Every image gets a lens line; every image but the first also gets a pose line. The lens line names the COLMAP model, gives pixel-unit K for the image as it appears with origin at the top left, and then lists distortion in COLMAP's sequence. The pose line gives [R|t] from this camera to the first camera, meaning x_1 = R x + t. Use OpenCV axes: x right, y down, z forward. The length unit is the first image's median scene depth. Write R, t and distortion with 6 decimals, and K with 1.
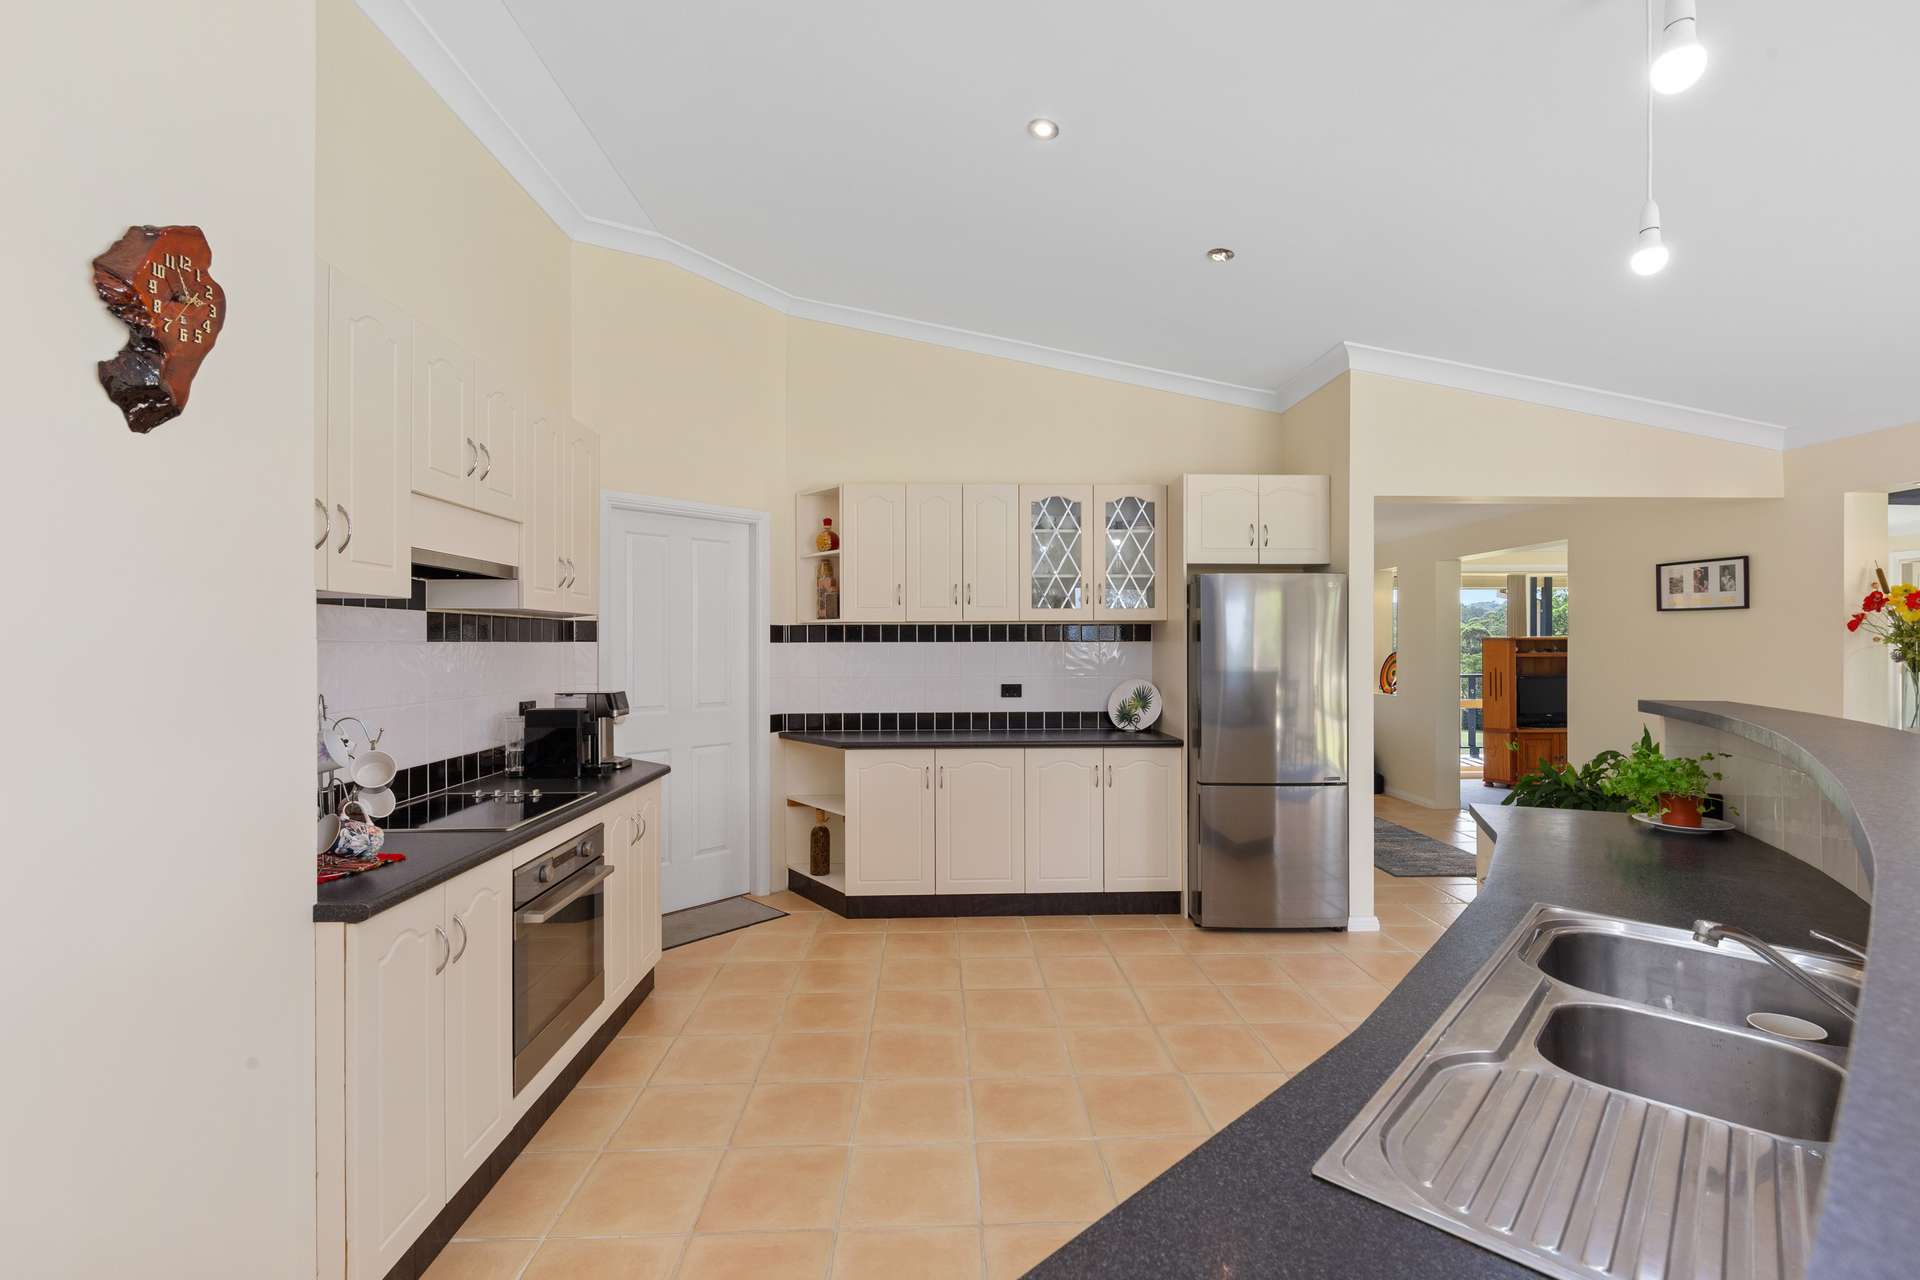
lens RADIAL K [[830.5, 0, 966.7], [0, 830.5, 645.1], [0, 0, 1]] dist [-0.000512, 0.000193]
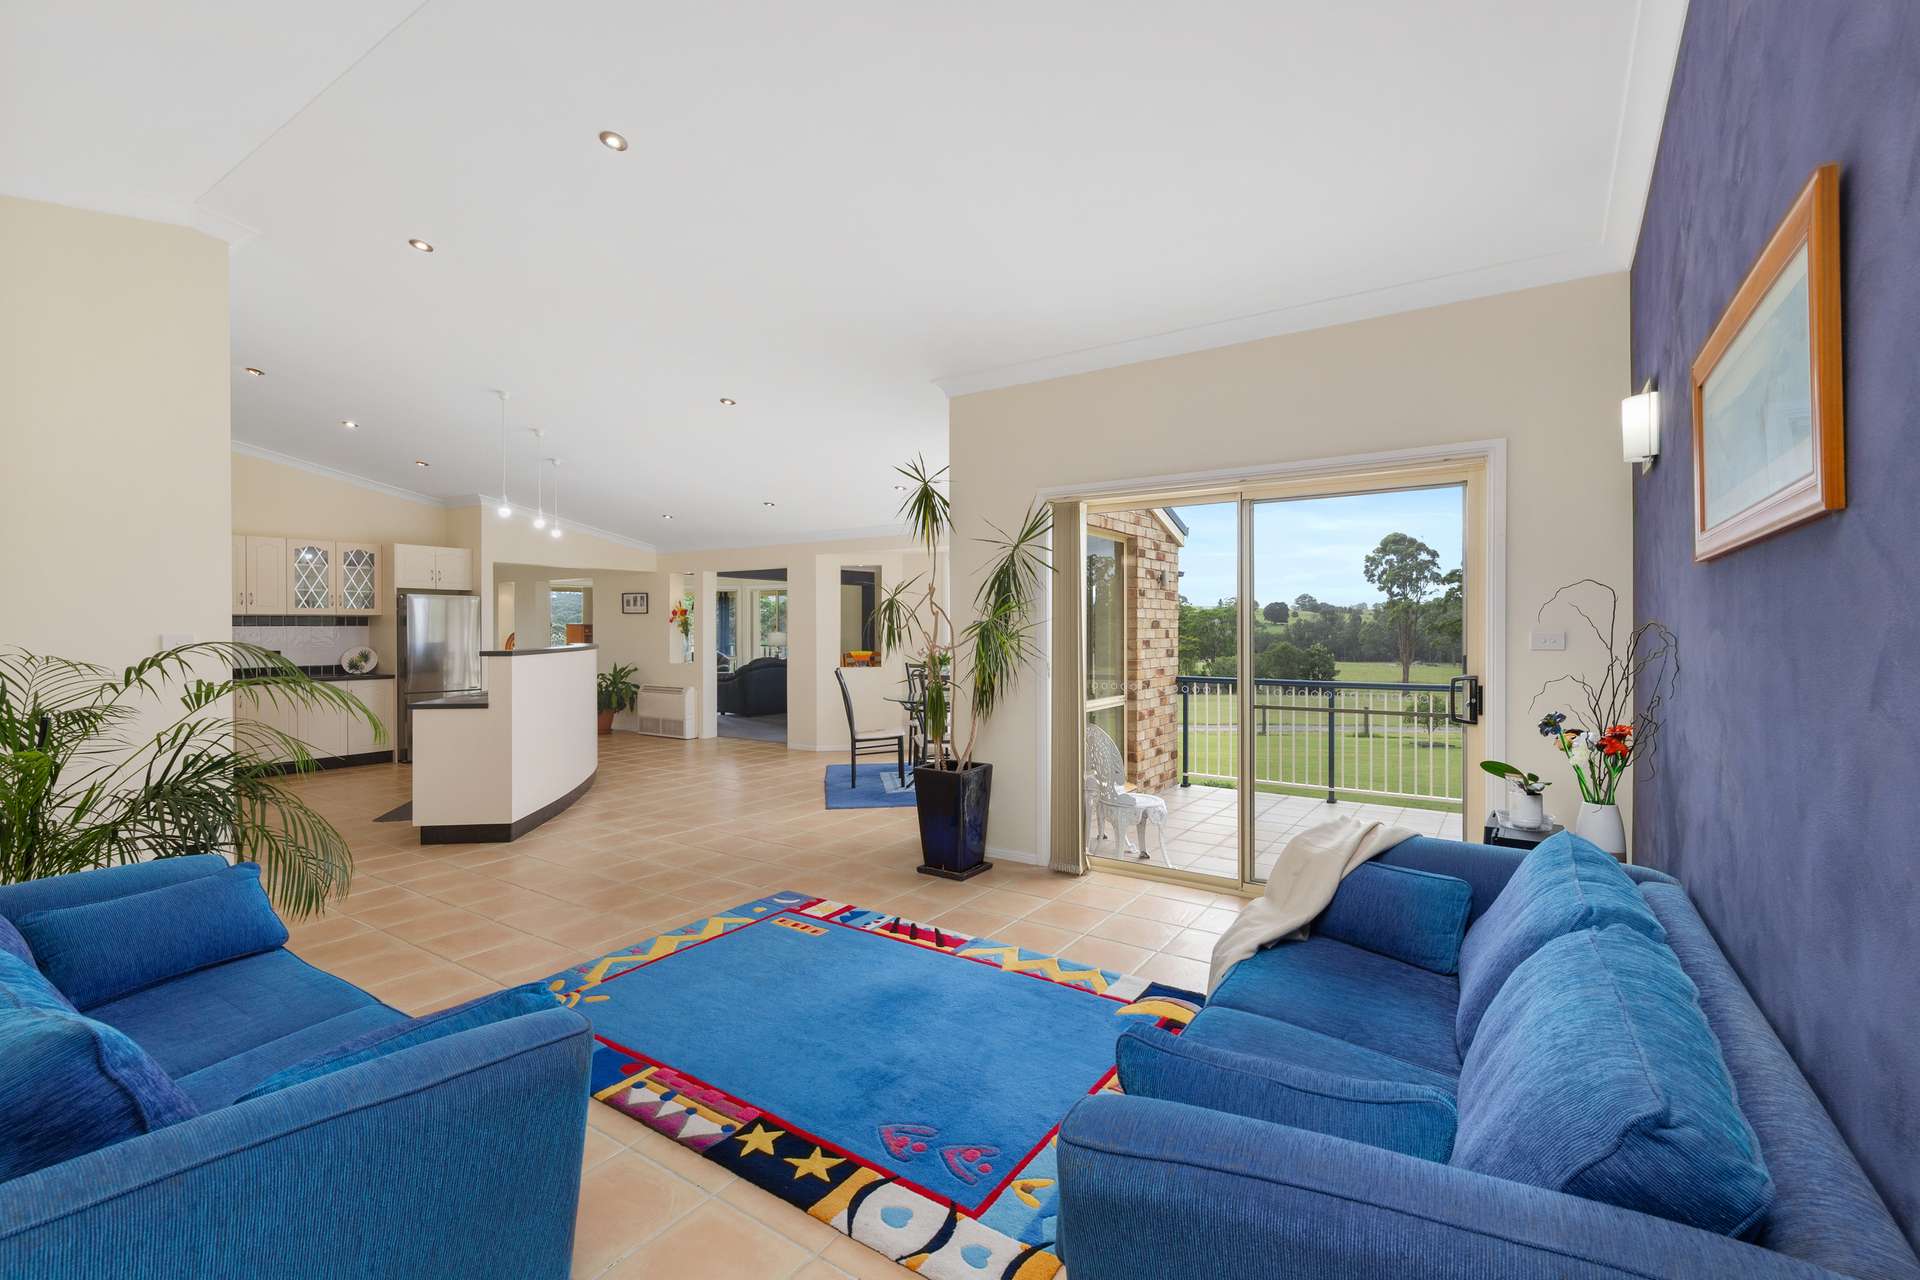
lens RADIAL K [[830.5, 0, 966.7], [0, 830.5, 645.1], [0, 0, 1]] dist [-0.000512, 0.000193]
pose [[0.579819, -0.014871, 0.814609, -0.549996], [0.001641, 0.999853, 0.017084, 0.009619], [-0.814743, -0.008569, 0.579758, -1.245016]]
